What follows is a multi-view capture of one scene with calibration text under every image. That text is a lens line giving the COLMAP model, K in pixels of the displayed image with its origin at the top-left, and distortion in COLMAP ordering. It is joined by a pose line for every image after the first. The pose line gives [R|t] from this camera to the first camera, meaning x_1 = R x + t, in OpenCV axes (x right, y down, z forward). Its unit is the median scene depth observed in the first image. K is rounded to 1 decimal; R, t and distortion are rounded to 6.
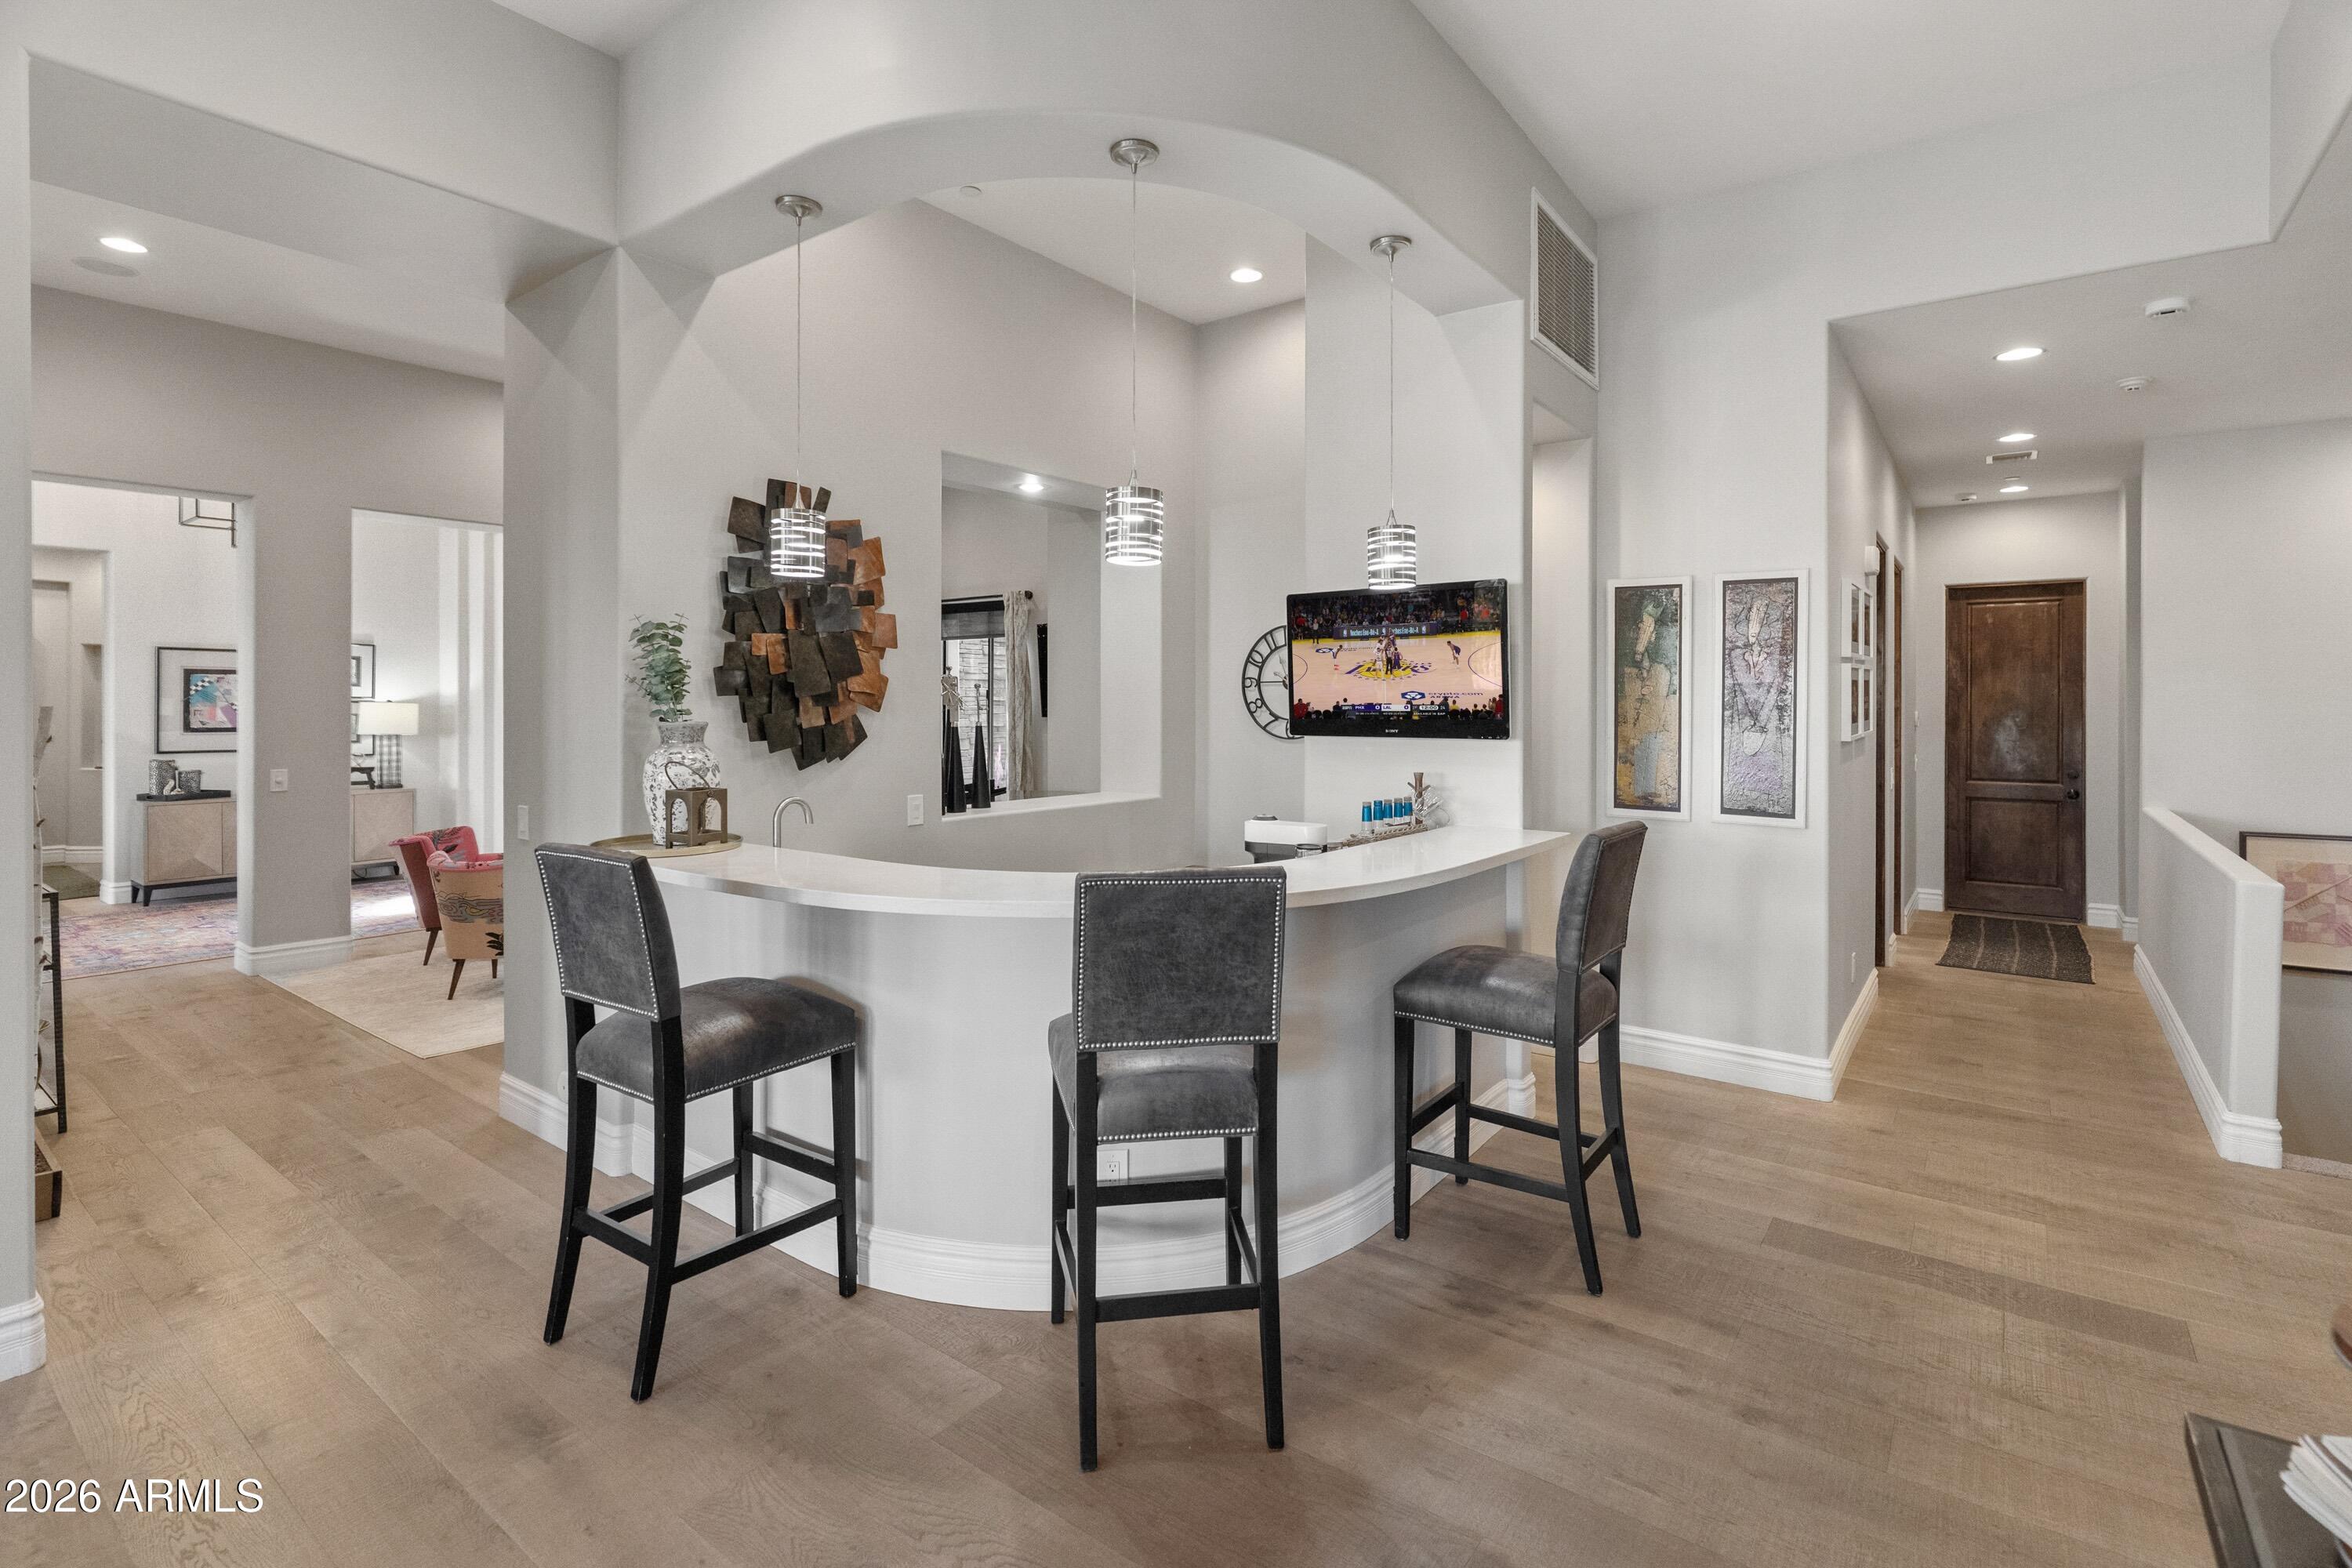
lens RADIAL K [[1117.8, 0, 1157.2], [0, 1117.8, 704.6], [0, 0, 1]] dist [0.000089, -0.000190]
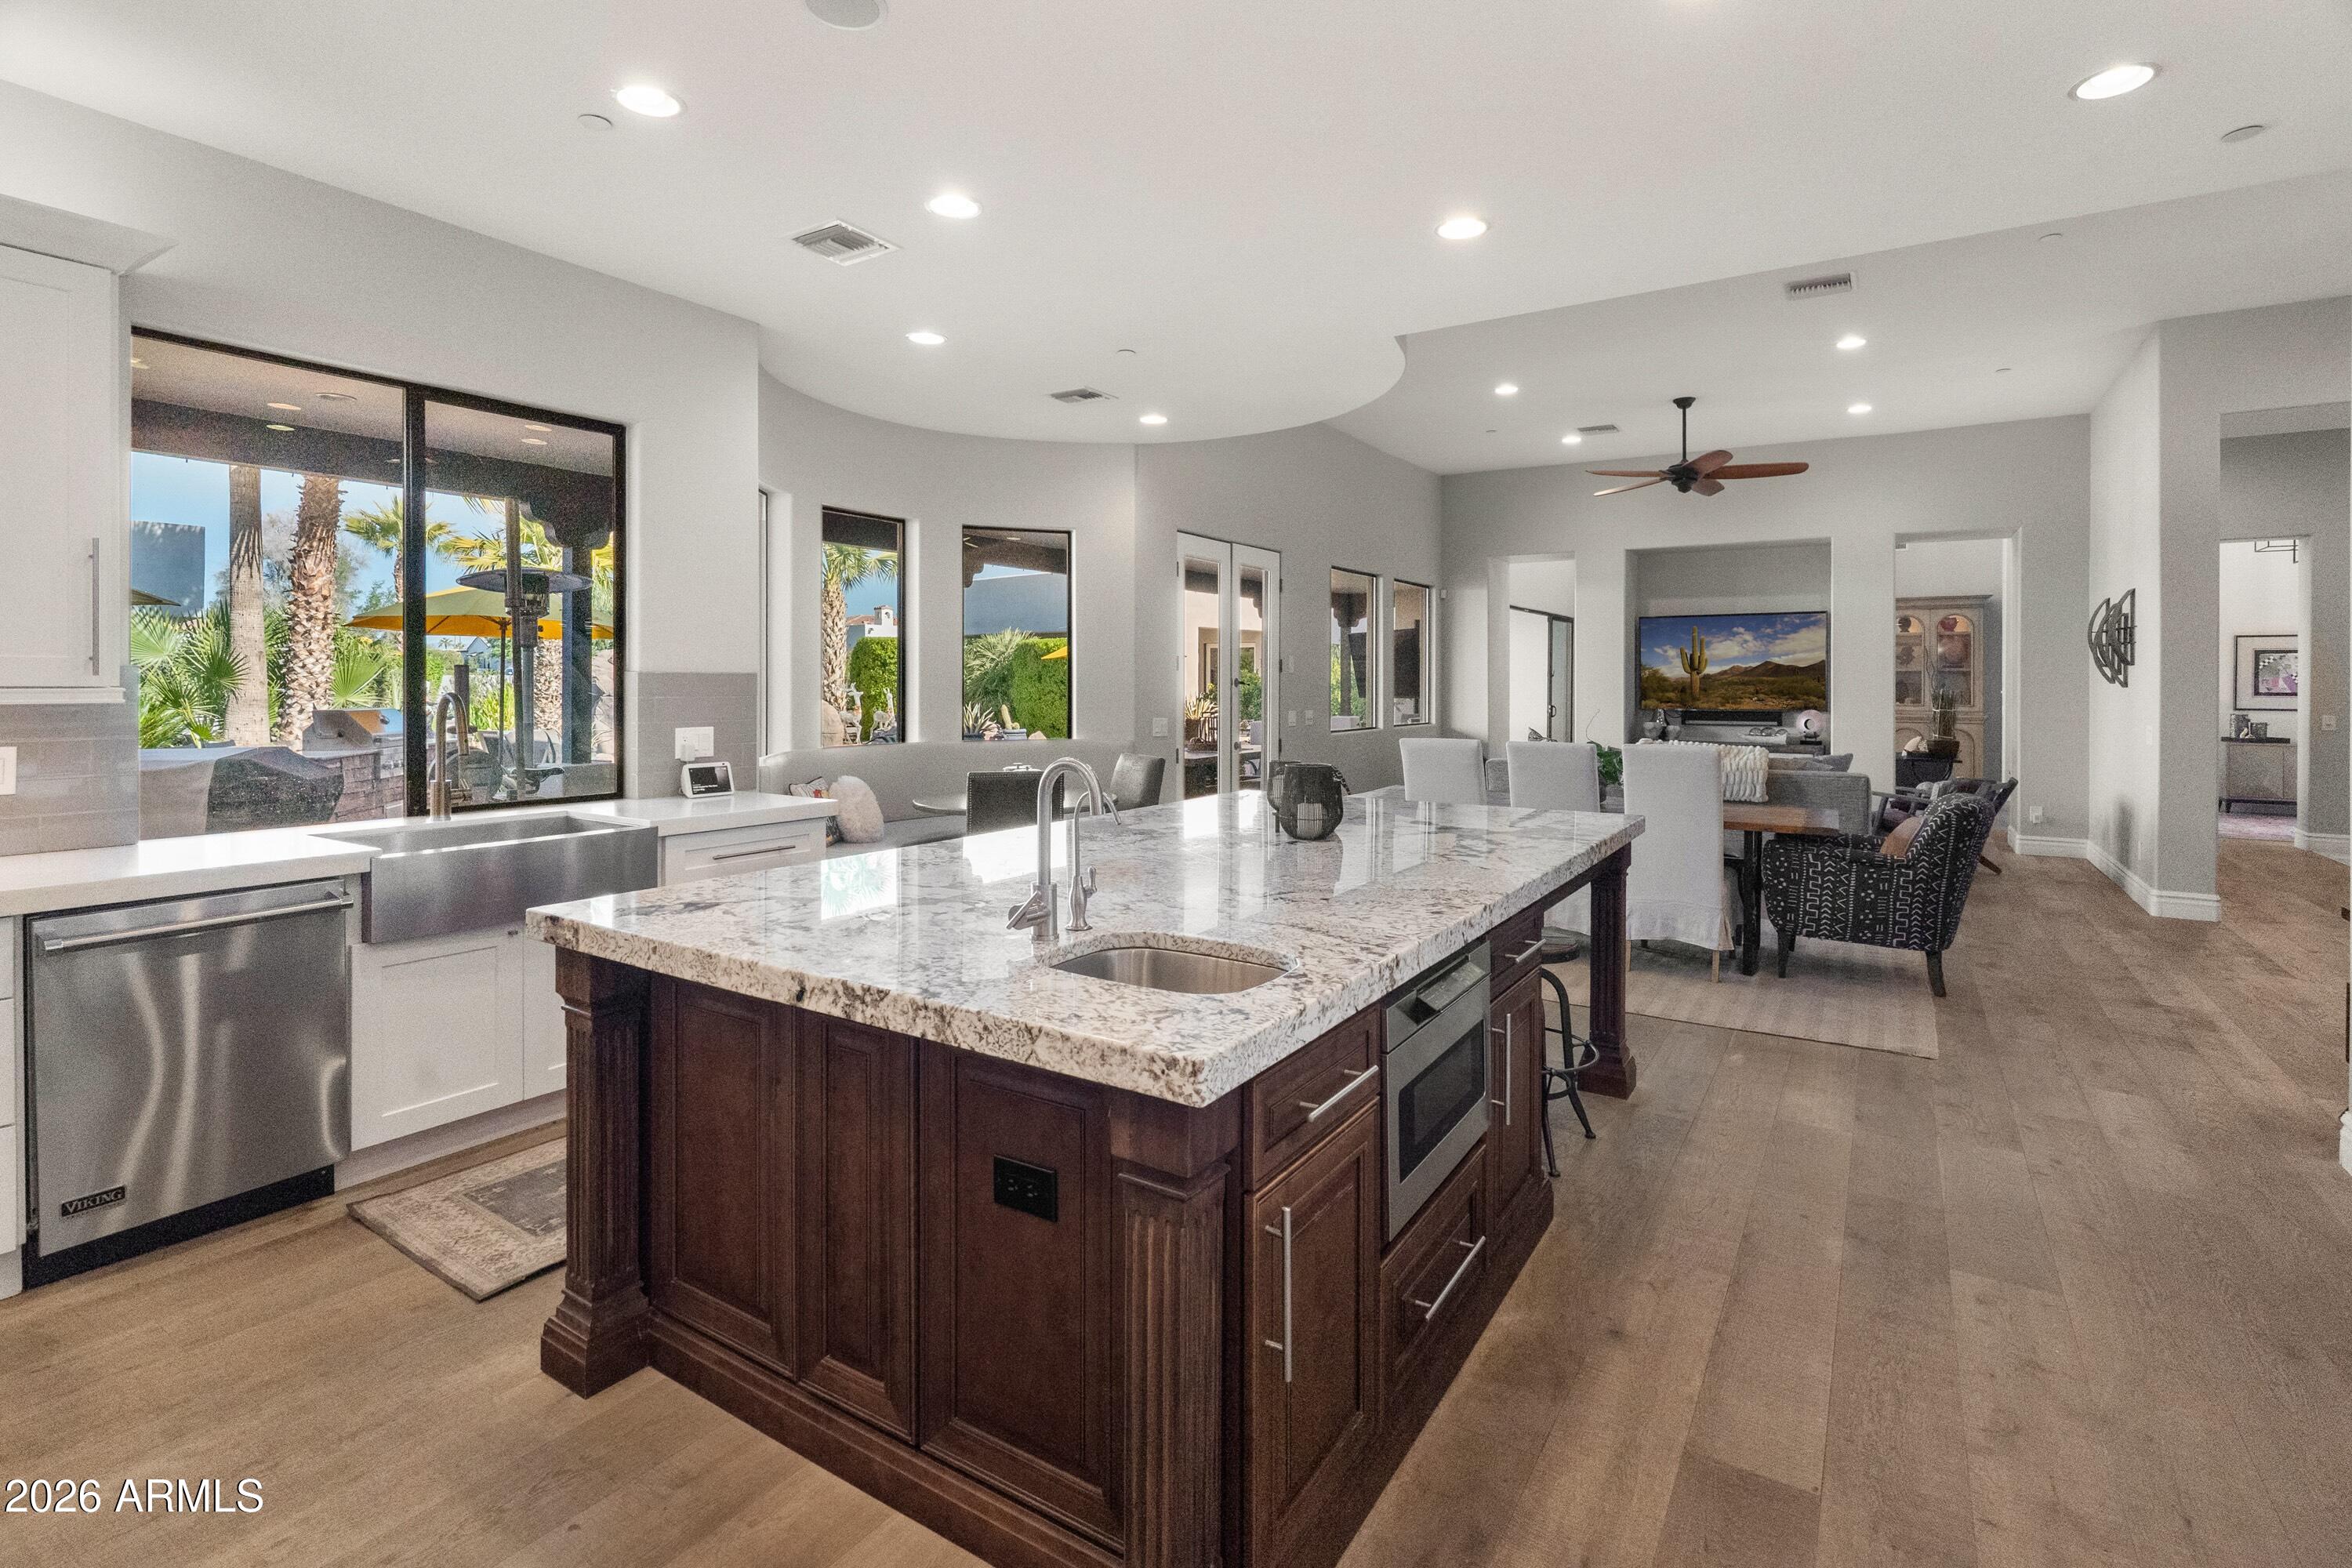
lens RADIAL K [[1117.8, 0, 1165.3], [0, 1117.8, 685.7], [0, 0, 1]] dist [0.000089, -0.000190]
pose [[0.092379, 0.003507, -0.995718, 0.813651], [-0.004906, 0.999983, 0.003067, 0.031158], [0.995712, 0.004602, 0.092395, -0.999934]]
